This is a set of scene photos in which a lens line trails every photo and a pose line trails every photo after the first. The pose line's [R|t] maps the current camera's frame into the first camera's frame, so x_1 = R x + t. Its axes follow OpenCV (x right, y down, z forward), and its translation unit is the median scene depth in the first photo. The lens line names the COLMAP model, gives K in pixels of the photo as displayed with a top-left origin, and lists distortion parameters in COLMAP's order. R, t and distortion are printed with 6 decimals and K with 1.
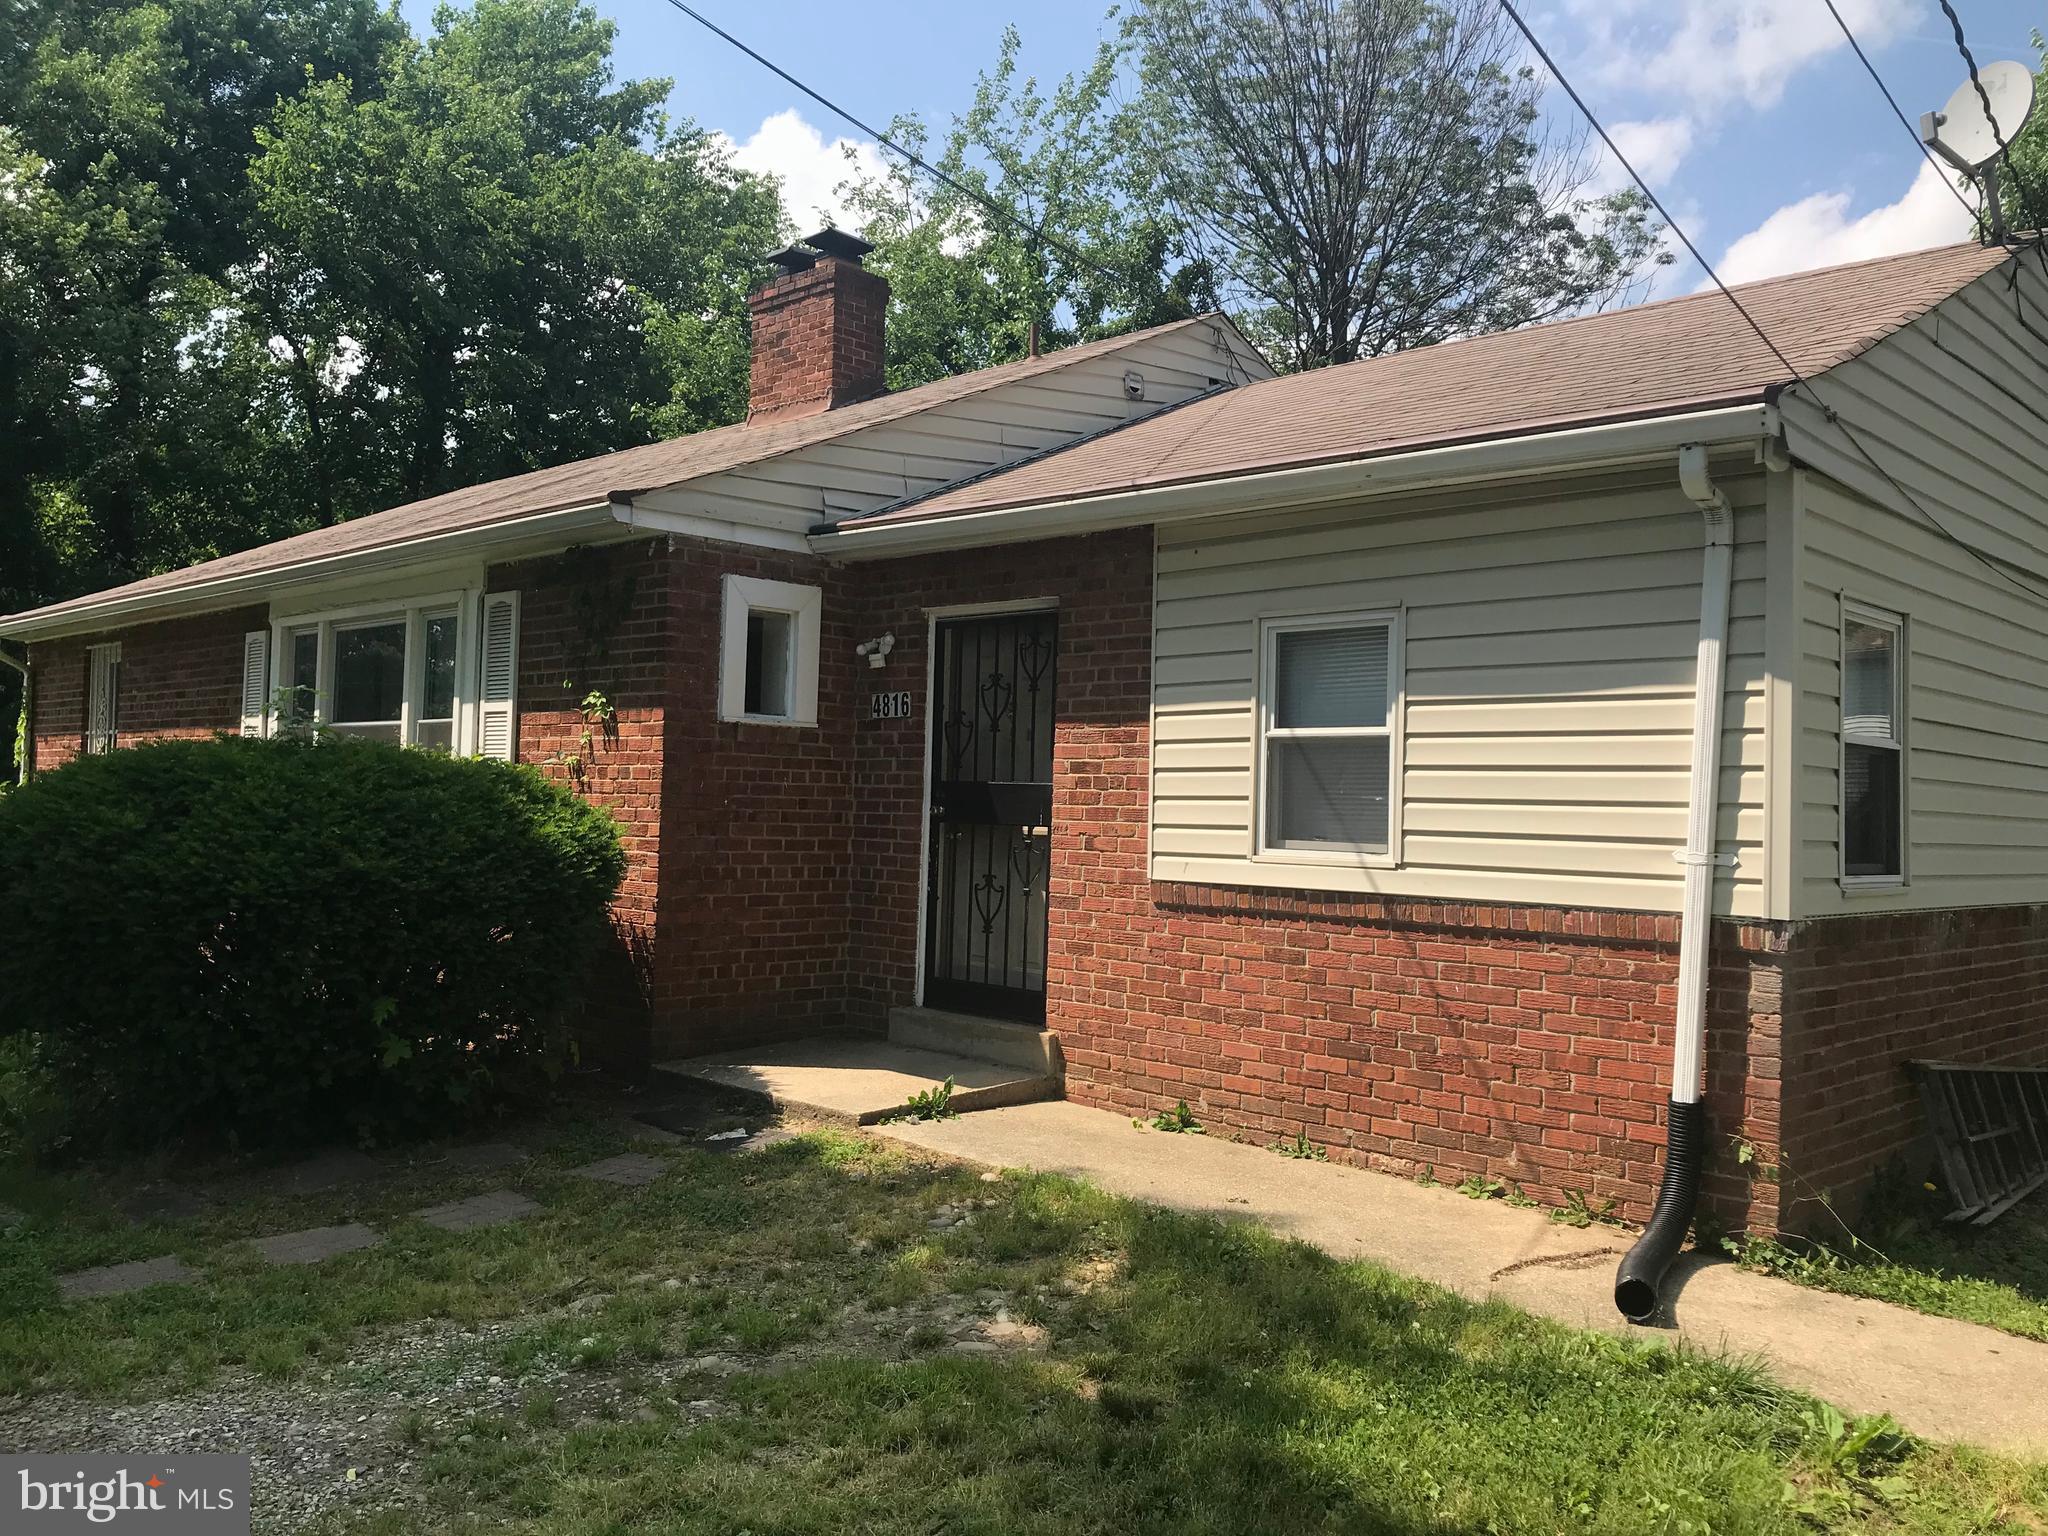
lens RADIAL K [[1631.7, 0, 1023.3], [0, 1631.7, 755.0], [0, 0, 1]] dist [-0.037321, 0.007503]
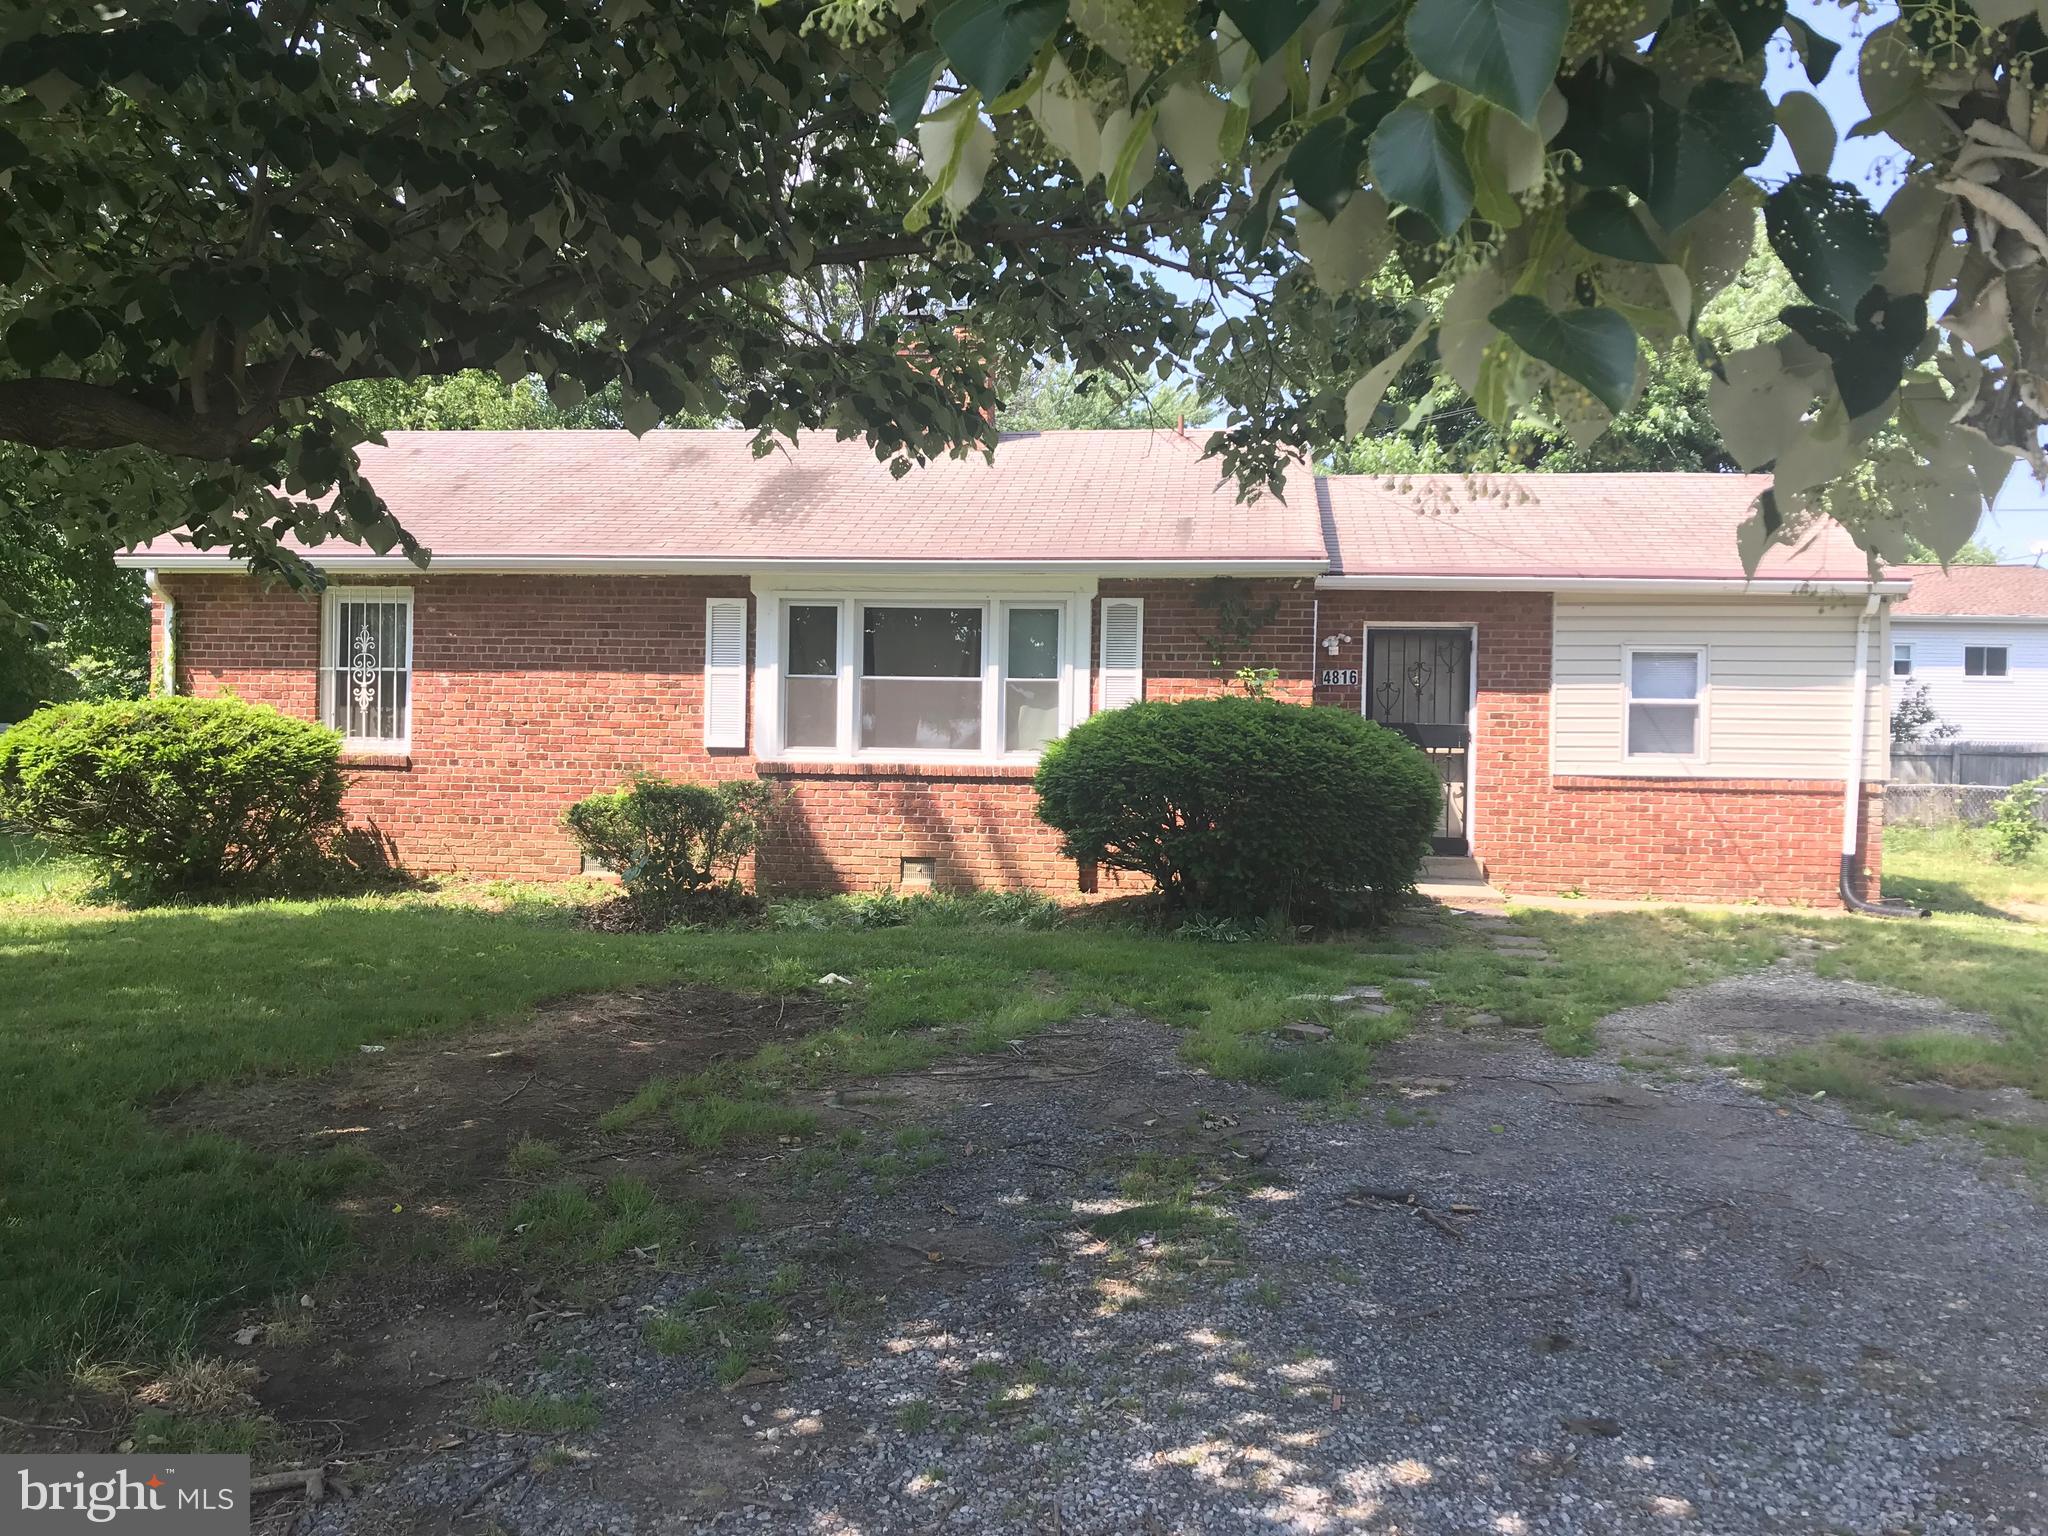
lens RADIAL K [[1631.7, 0, 1026.1], [0, 1631.7, 778.3], [0, 0, 1]] dist [-0.037321, 0.007503]
pose [[0.827715, -0.023063, 0.560674, -1.630246], [-0.011761, 0.998223, 0.058423, -0.026614], [-0.561025, -0.054952, 0.825973, -0.269335]]
